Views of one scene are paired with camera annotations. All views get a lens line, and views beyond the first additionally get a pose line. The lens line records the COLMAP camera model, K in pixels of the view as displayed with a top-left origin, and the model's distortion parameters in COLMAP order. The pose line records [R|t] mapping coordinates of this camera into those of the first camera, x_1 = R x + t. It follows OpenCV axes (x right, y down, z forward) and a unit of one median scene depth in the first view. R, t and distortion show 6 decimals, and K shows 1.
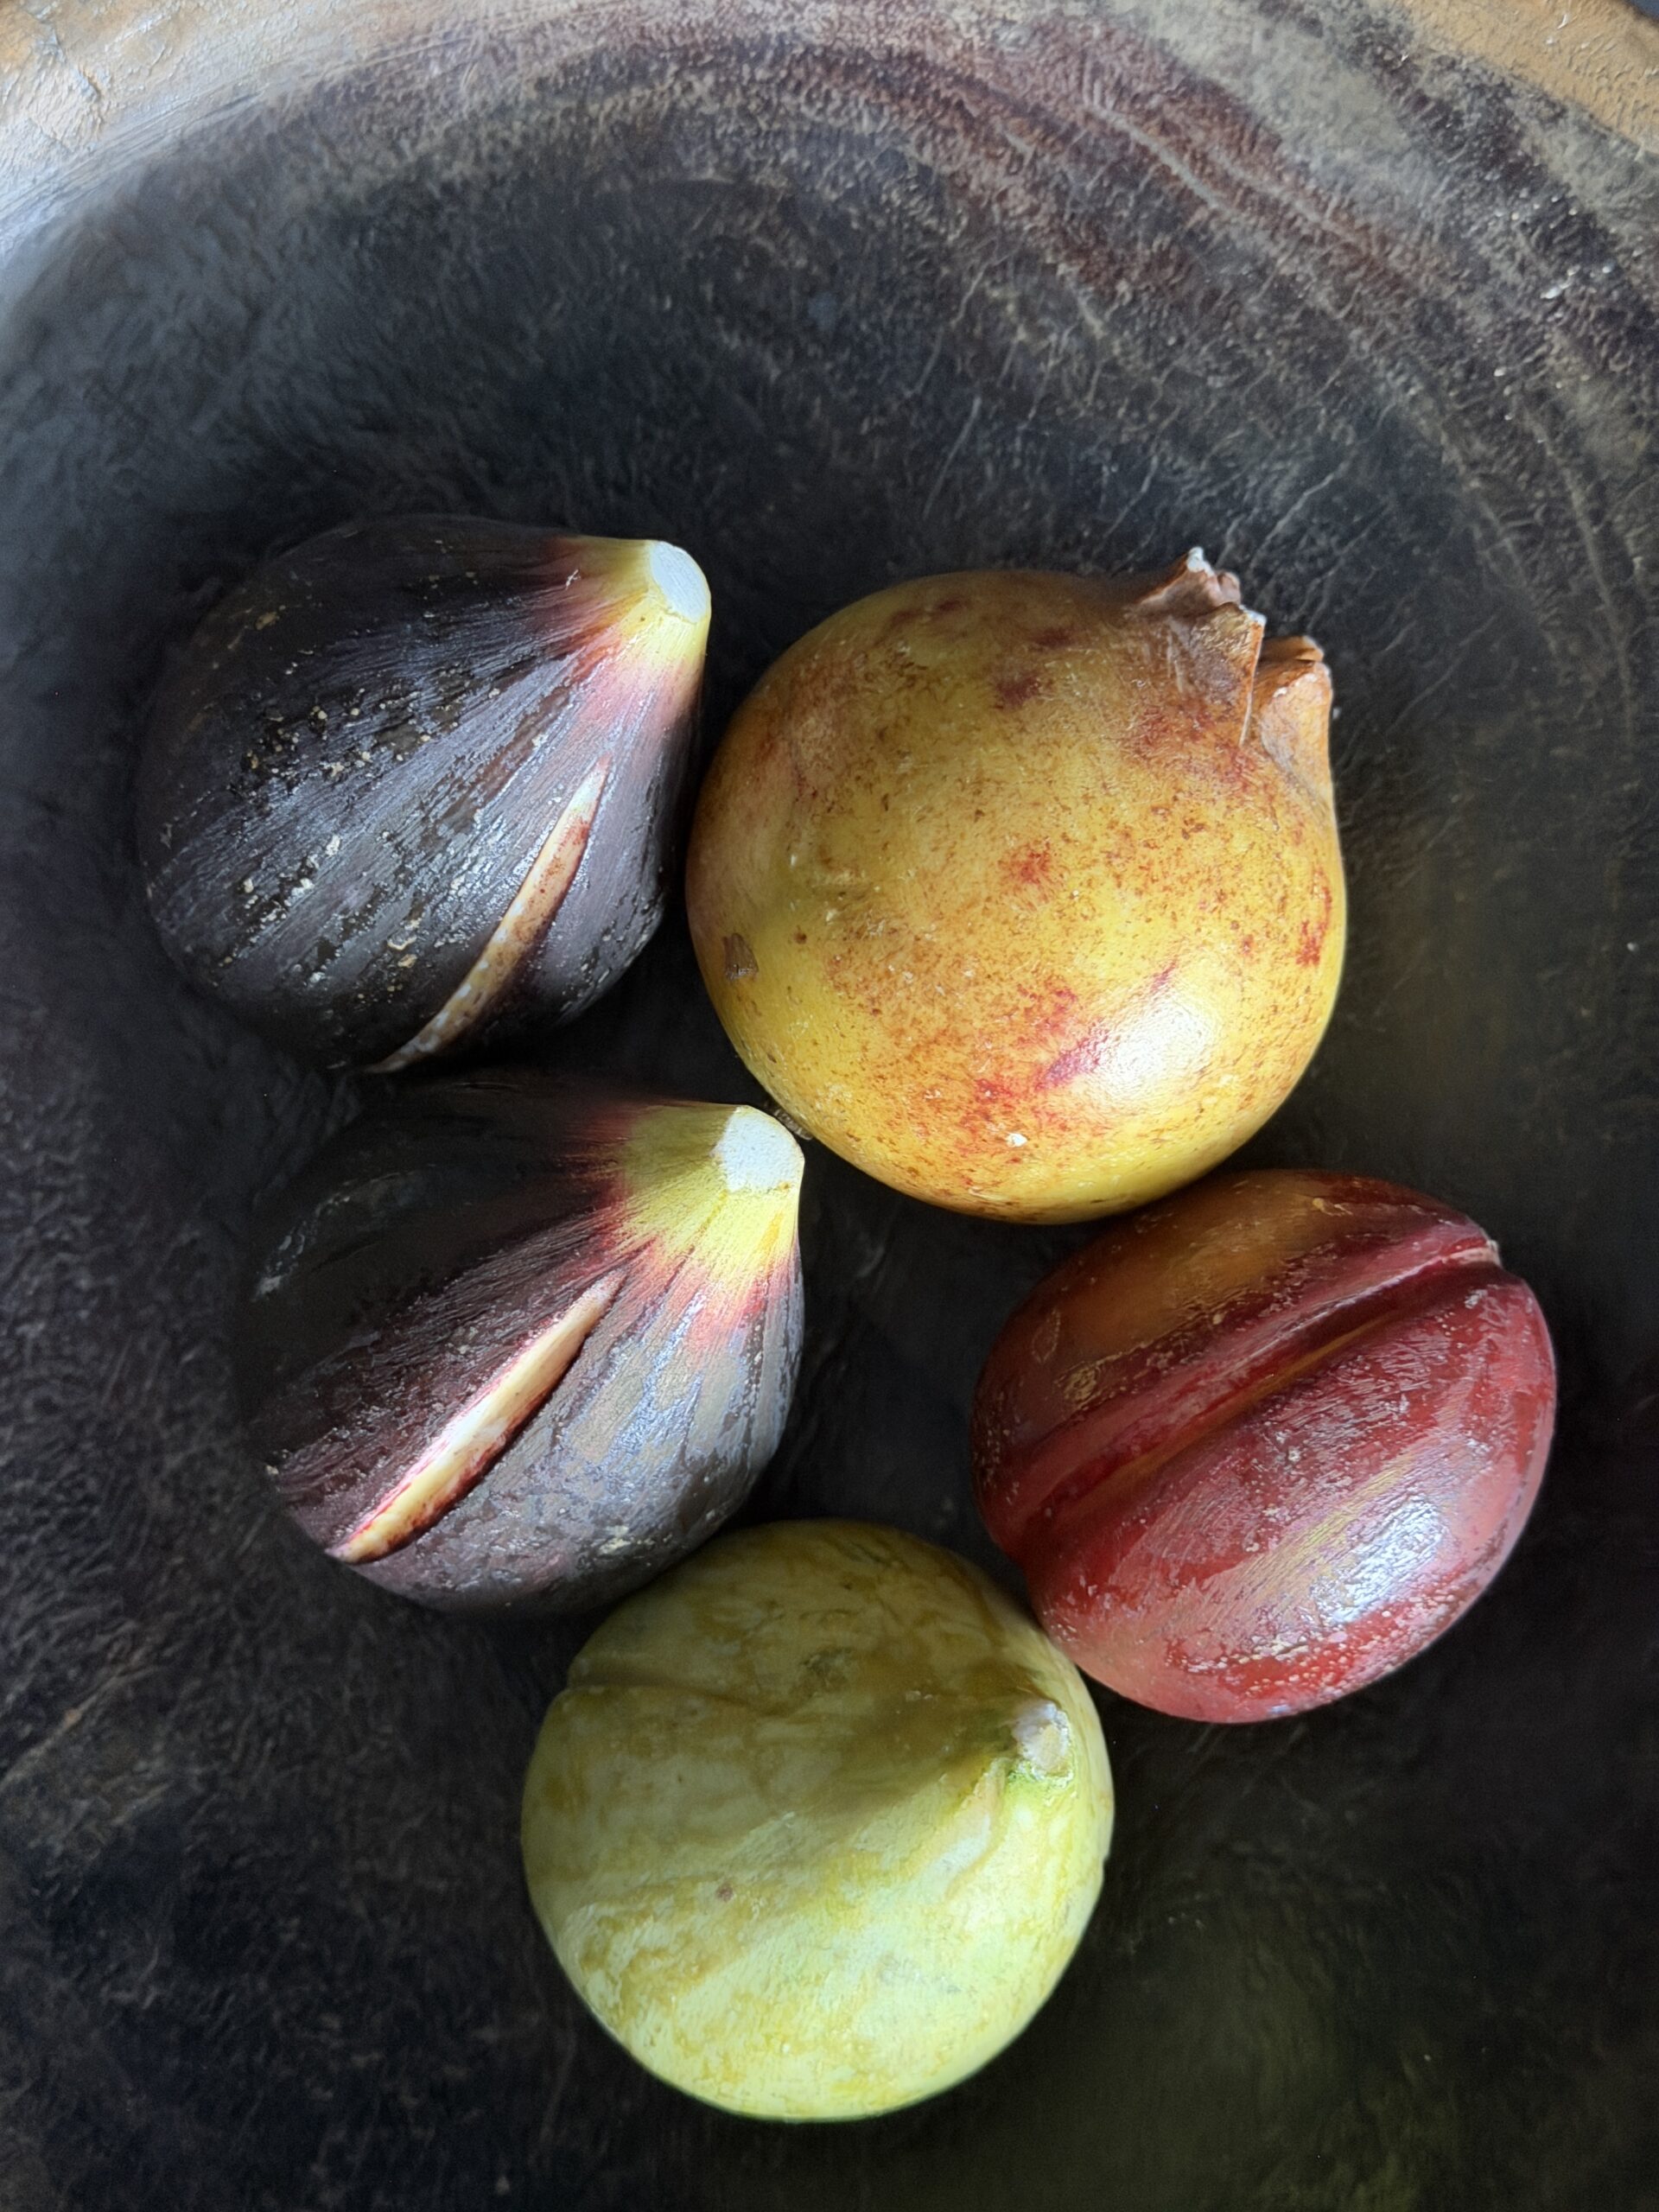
lens RADIAL K [[3175.2, 0, 814.0], [0, 3175.2, 1104.8], [0, 0, 1]] dist [0.100502, 0.000000]
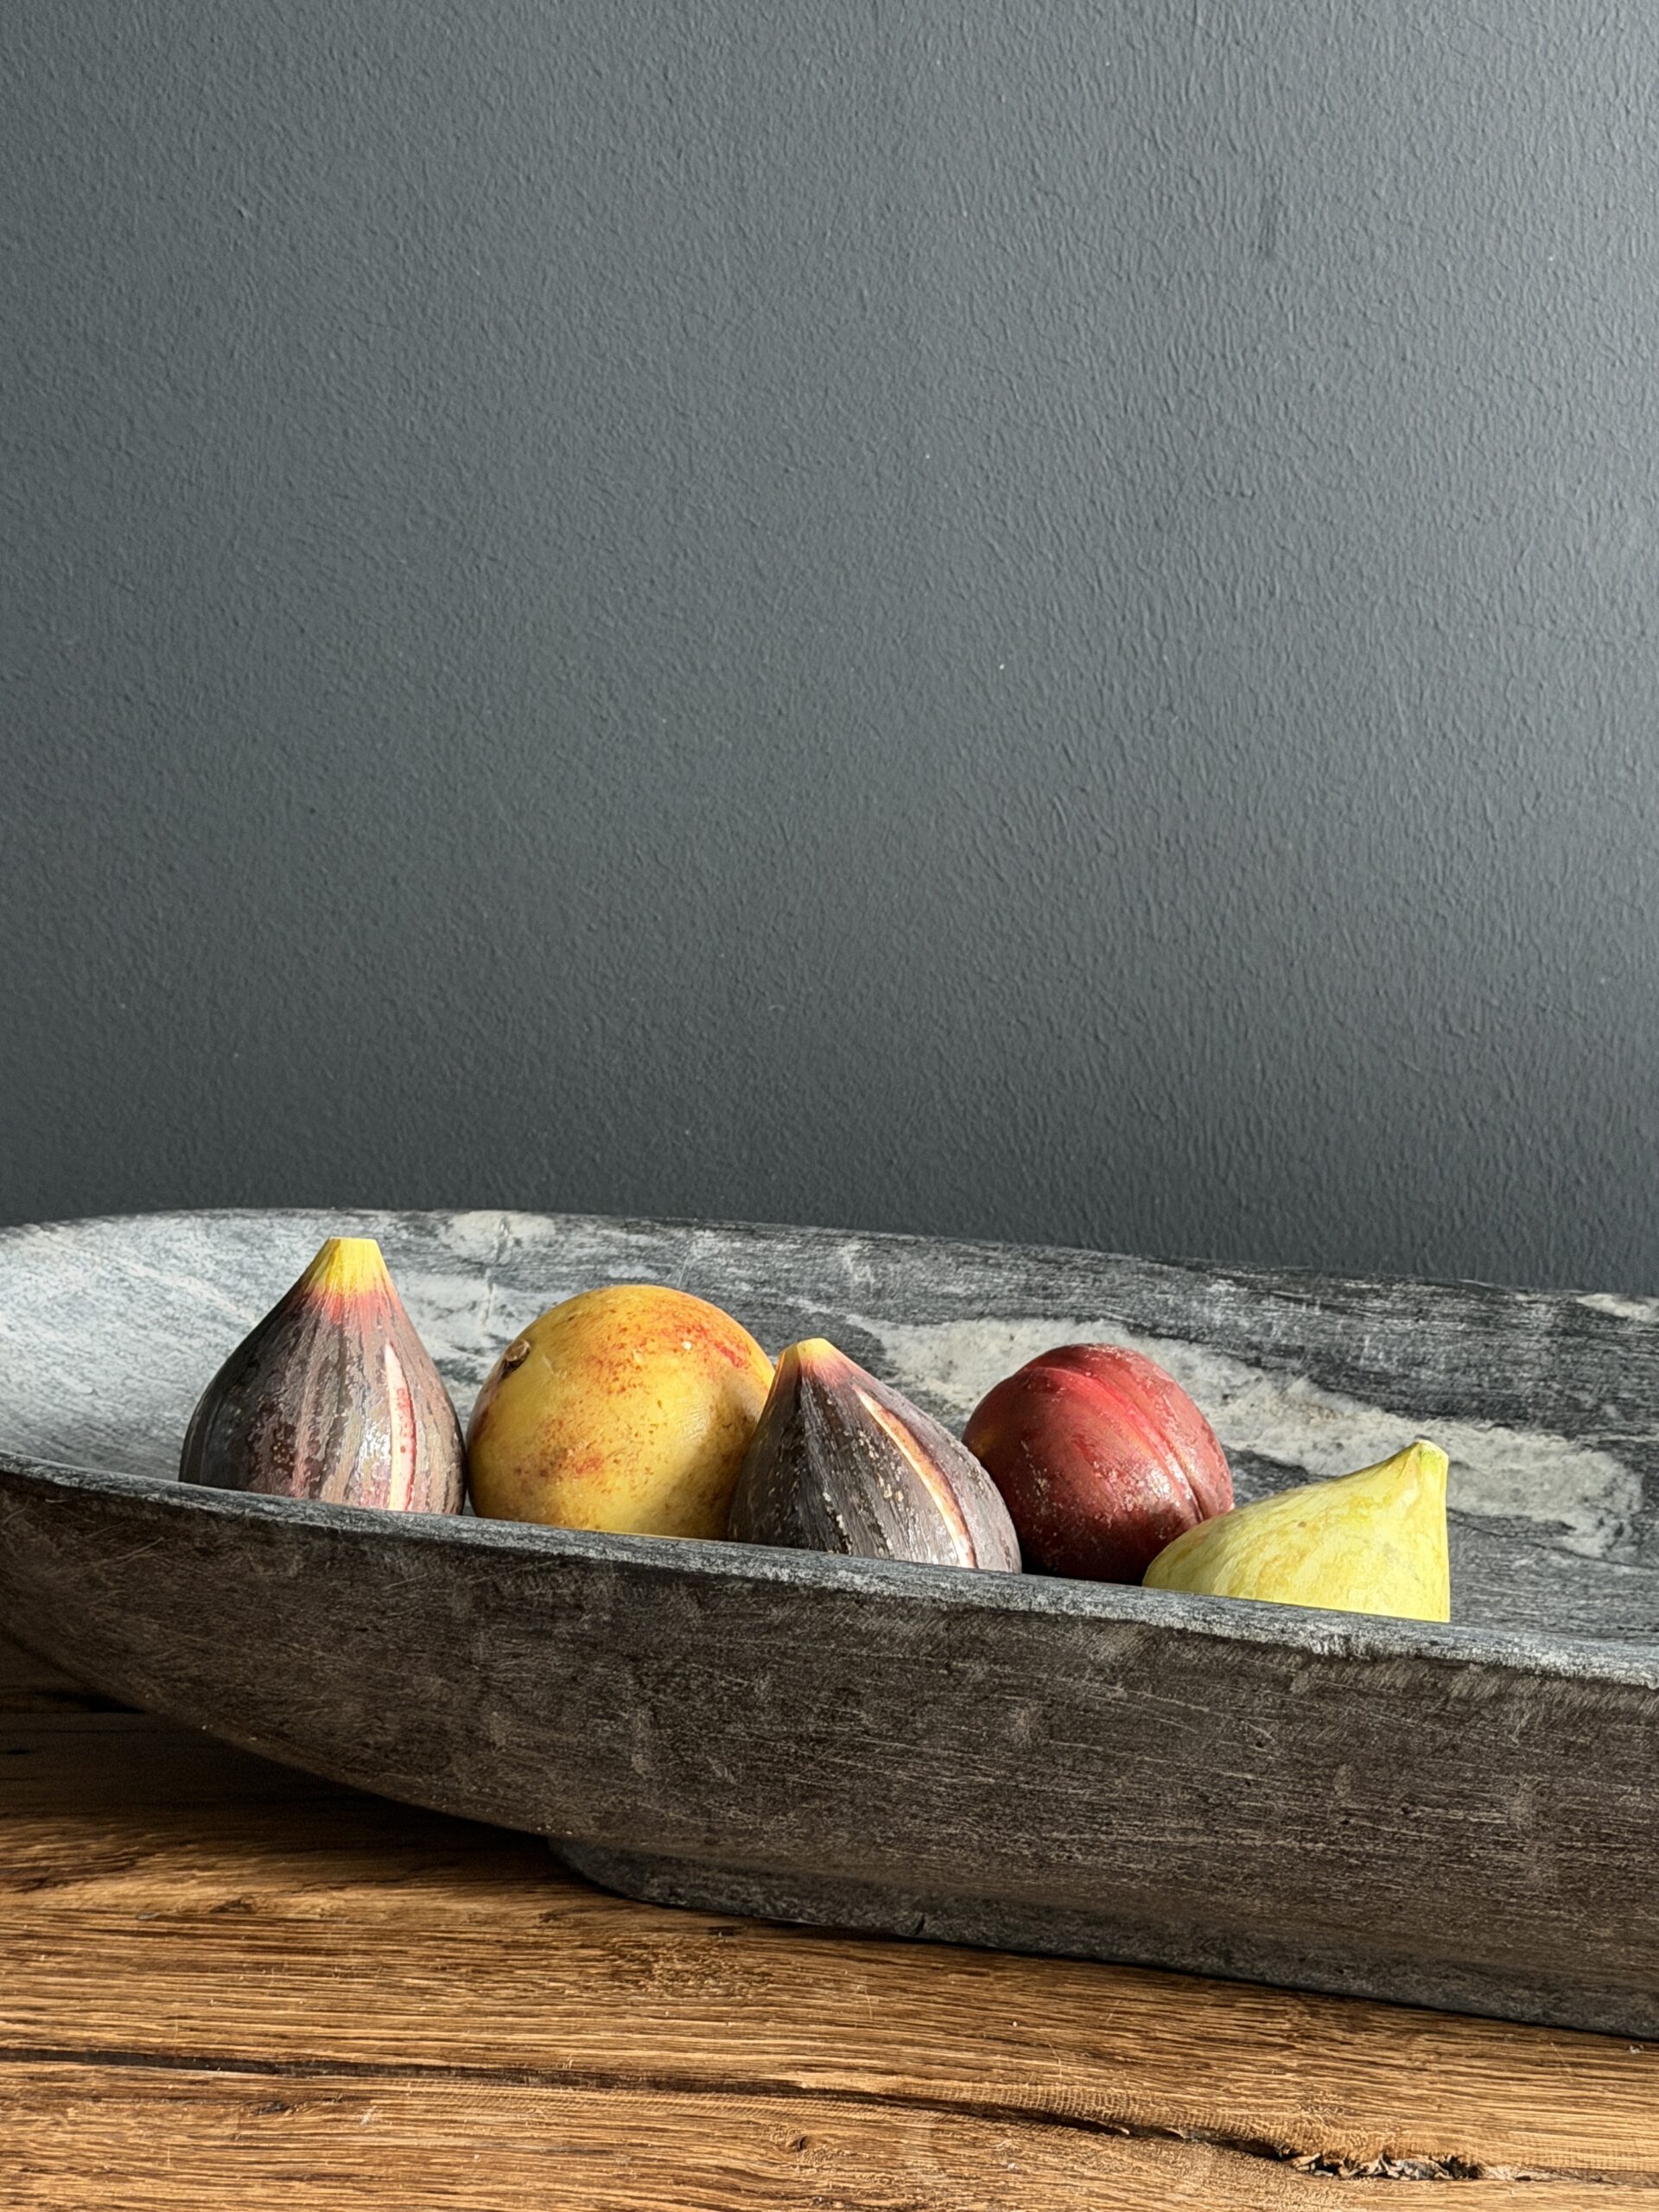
lens RADIAL K [[3798.7, 0, 827.2], [0, 3798.7, 1128.7], [0, 0, 1]] dist [0.148387, 0.000000]
pose [[0.460080, -0.736212, 0.496304, -1.159026], [0.770878, 0.053871, -0.634701, 1.411149], [0.440538, 0.674603, 0.592315, -0.556977]]
